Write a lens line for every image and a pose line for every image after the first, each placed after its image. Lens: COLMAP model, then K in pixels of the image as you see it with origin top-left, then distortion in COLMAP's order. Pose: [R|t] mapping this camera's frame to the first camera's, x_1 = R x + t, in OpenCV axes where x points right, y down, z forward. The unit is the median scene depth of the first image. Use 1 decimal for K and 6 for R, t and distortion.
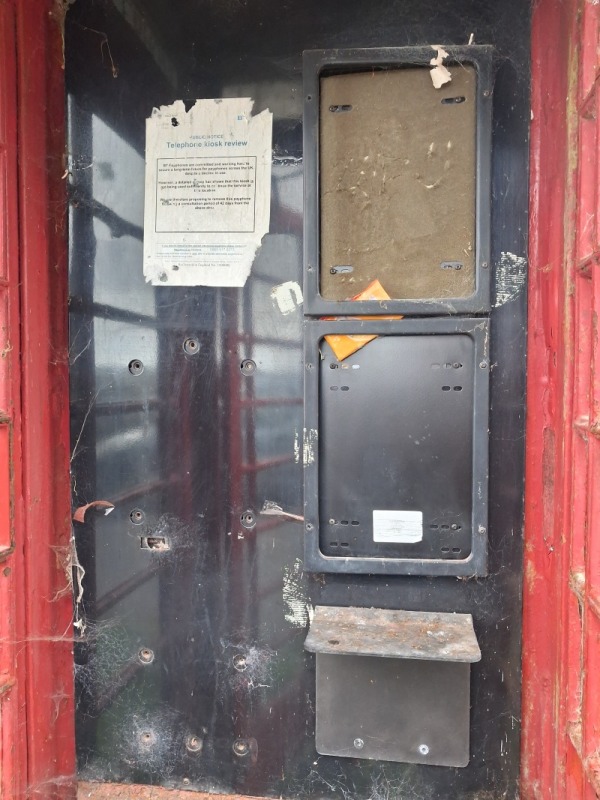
lens RADIAL K [[625.7, 0, 301.4], [0, 625.7, 398.5], [0, 0, 1]] dist [0.011821, -0.004913]
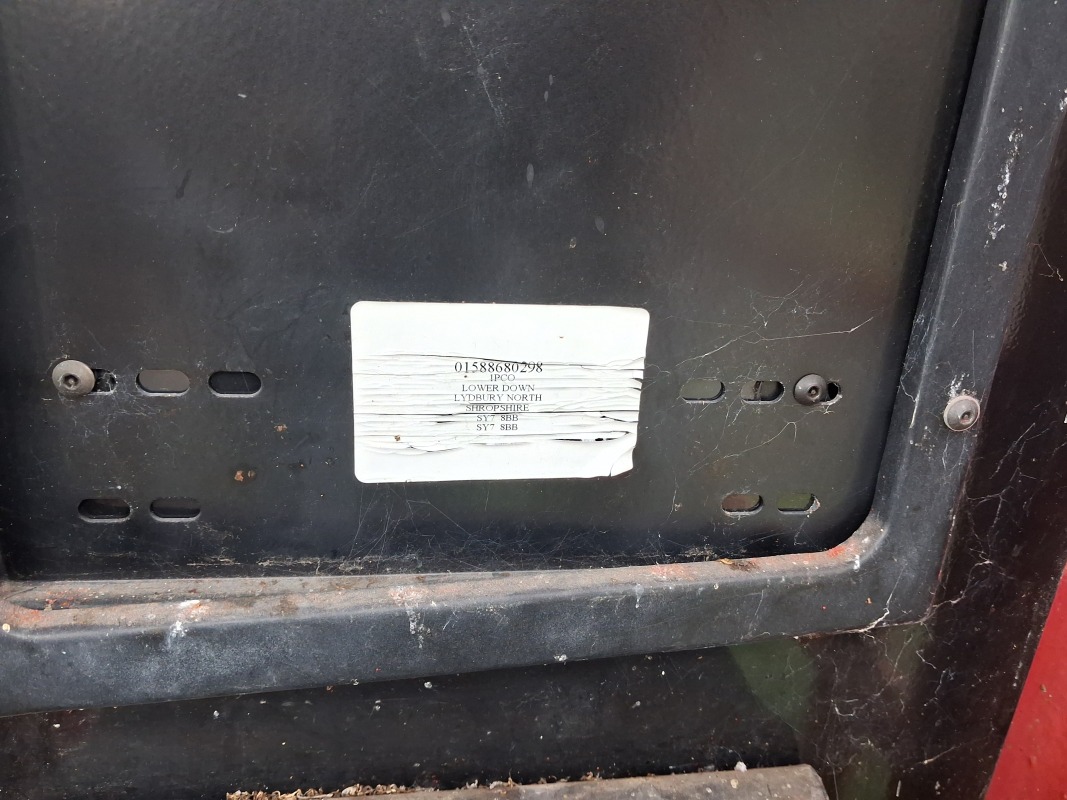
lens RADIAL K [[834.6, 0, 536.2], [0, 834.6, 398.9], [0, 0, 1]] dist [0.011821, -0.004913]
pose [[0.955740, -0.039748, 0.291515, 0.097913], [-0.058081, 0.945843, 0.319387, 0.134099], [-0.288422, -0.322182, 0.901671, 0.802172]]
